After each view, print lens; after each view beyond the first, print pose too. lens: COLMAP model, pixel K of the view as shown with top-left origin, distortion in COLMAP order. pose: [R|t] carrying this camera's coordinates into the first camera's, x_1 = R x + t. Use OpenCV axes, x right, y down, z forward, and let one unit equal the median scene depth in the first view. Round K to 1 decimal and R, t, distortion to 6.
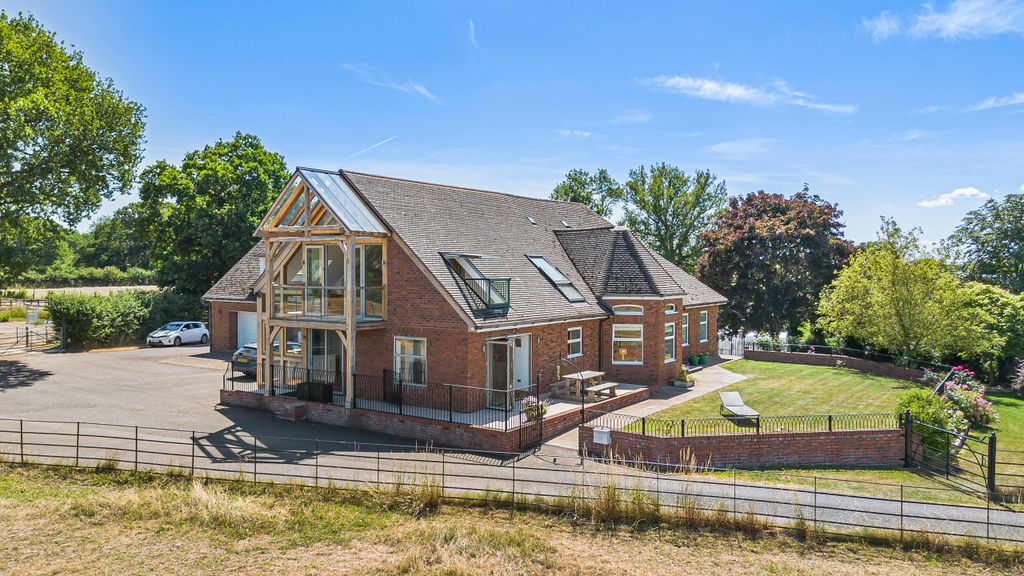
lens RADIAL K [[732.5, 0, 492.9], [0, 732.5, 286.6], [0, 0, 1]] dist [0.063817, -0.062135]
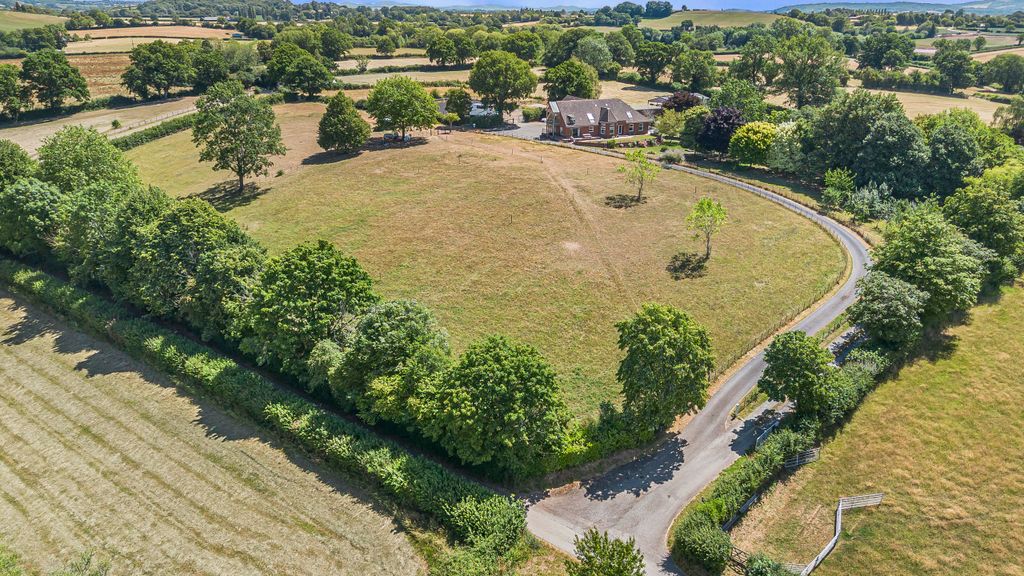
lens RADIAL K [[762.2, 0, 490.7], [0, 762.2, 286.4], [0, 0, 1]] dist [0.068212, -0.069460]
pose [[0.828709, 0.187326, -0.527399, 2.868801], [-0.001705, 0.943165, 0.332321, -0.765627], [0.559677, -0.274498, 0.781929, -4.601737]]
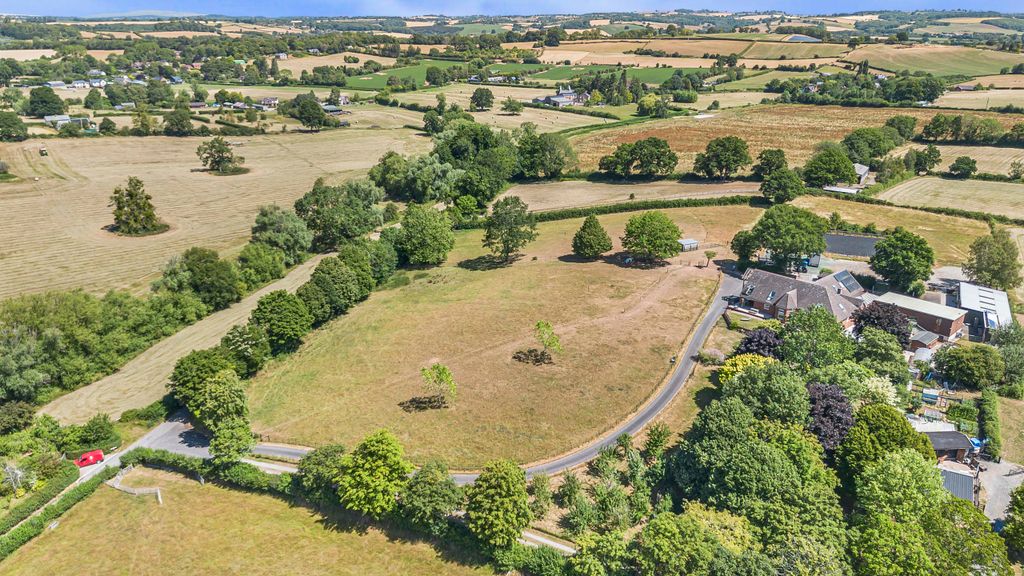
lens RADIAL K [[732.5, 0, 492.9], [0, 732.5, 286.6], [0, 0, 1]] dist [0.063817, -0.062135]
pose [[-0.259141, 0.321561, -0.910738, 5.612962], [0.002627, 0.943181, 0.332268, -1.911396], [0.965836, 0.083712, -0.245262, 0.299959]]
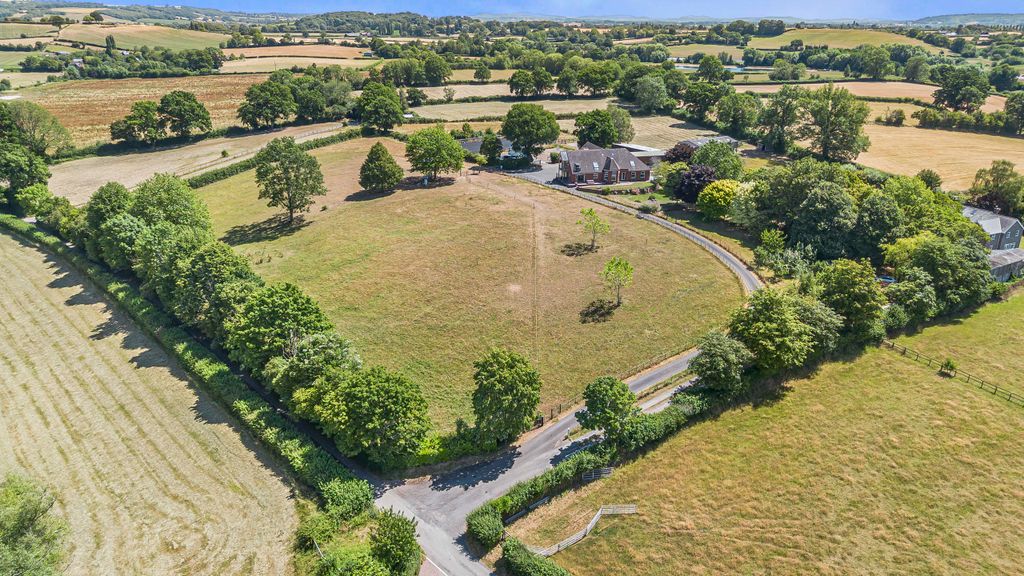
lens RADIAL K [[732.5, 0, 492.9], [0, 732.5, 286.6], [0, 0, 1]] dist [0.063817, -0.062135]
pose [[0.722124, 0.234631, -0.650757, 4.011130], [-0.002209, 0.941500, 0.337007, -1.228140], [0.691760, -0.241924, 0.680398, -4.514033]]
